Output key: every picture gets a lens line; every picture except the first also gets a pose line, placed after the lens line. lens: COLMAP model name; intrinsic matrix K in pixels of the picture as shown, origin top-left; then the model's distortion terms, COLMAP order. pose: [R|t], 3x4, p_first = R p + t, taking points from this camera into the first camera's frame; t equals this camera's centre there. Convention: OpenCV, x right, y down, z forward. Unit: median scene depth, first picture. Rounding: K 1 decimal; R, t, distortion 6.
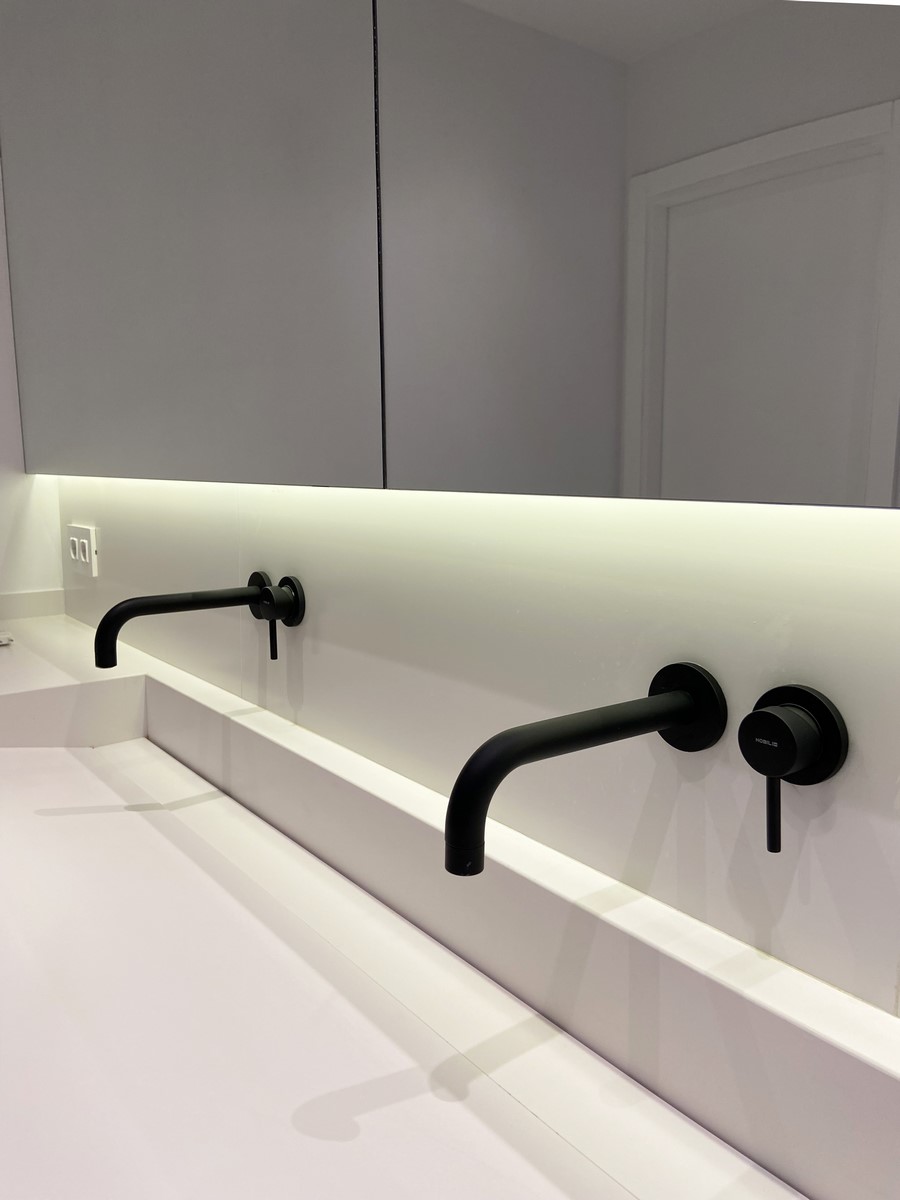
lens RADIAL K [[922.0, 0, 448.9], [0, 922.0, 633.2], [0, 0, 1]] dist [0.219235, -0.211153]
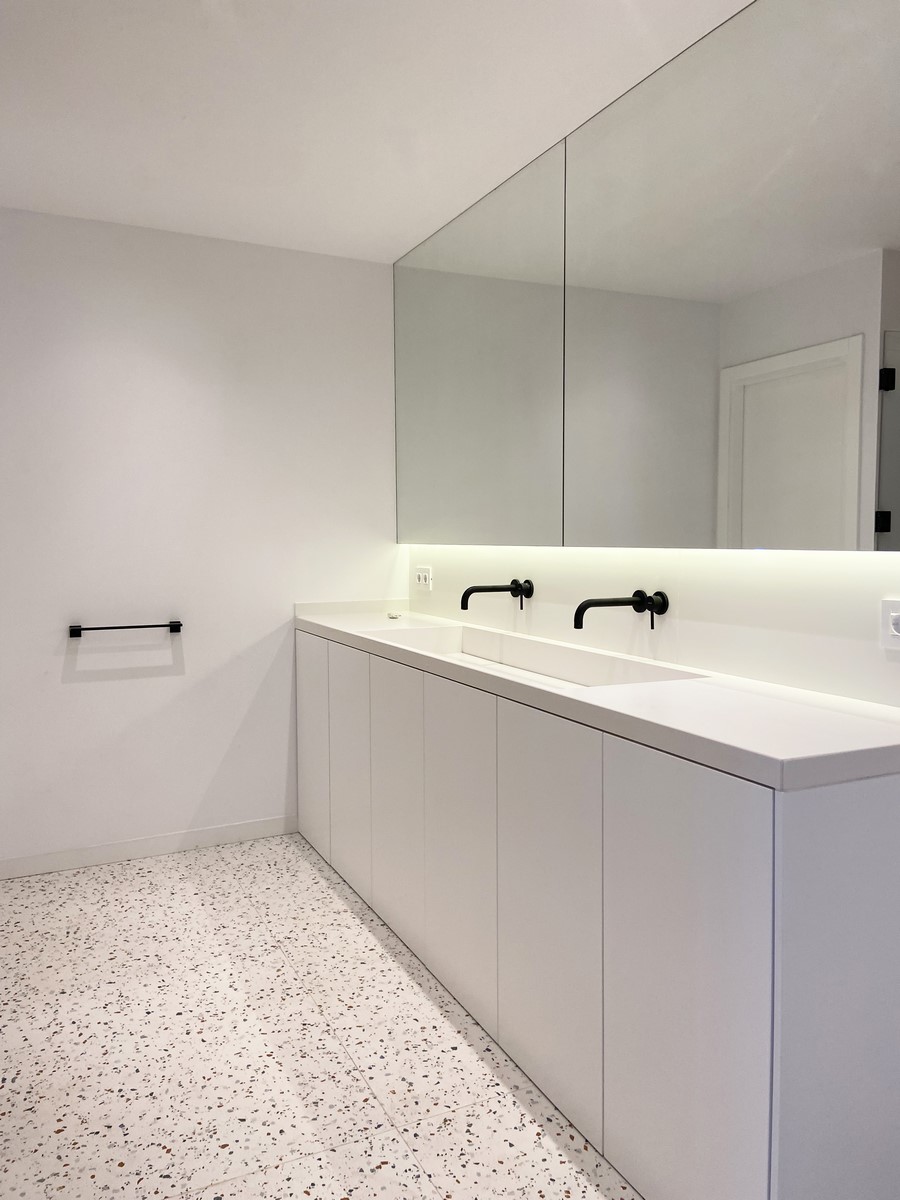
lens RADIAL K [[922.0, 0, 448.9], [0, 922.0, 633.2], [0, 0, 1]] dist [0.219235, -0.211153]
pose [[0.980916, 0.020851, -0.193309, 0.123034], [-0.035031, 0.996916, -0.070228, 0.279084], [0.191248, 0.075659, 0.978621, -1.602464]]
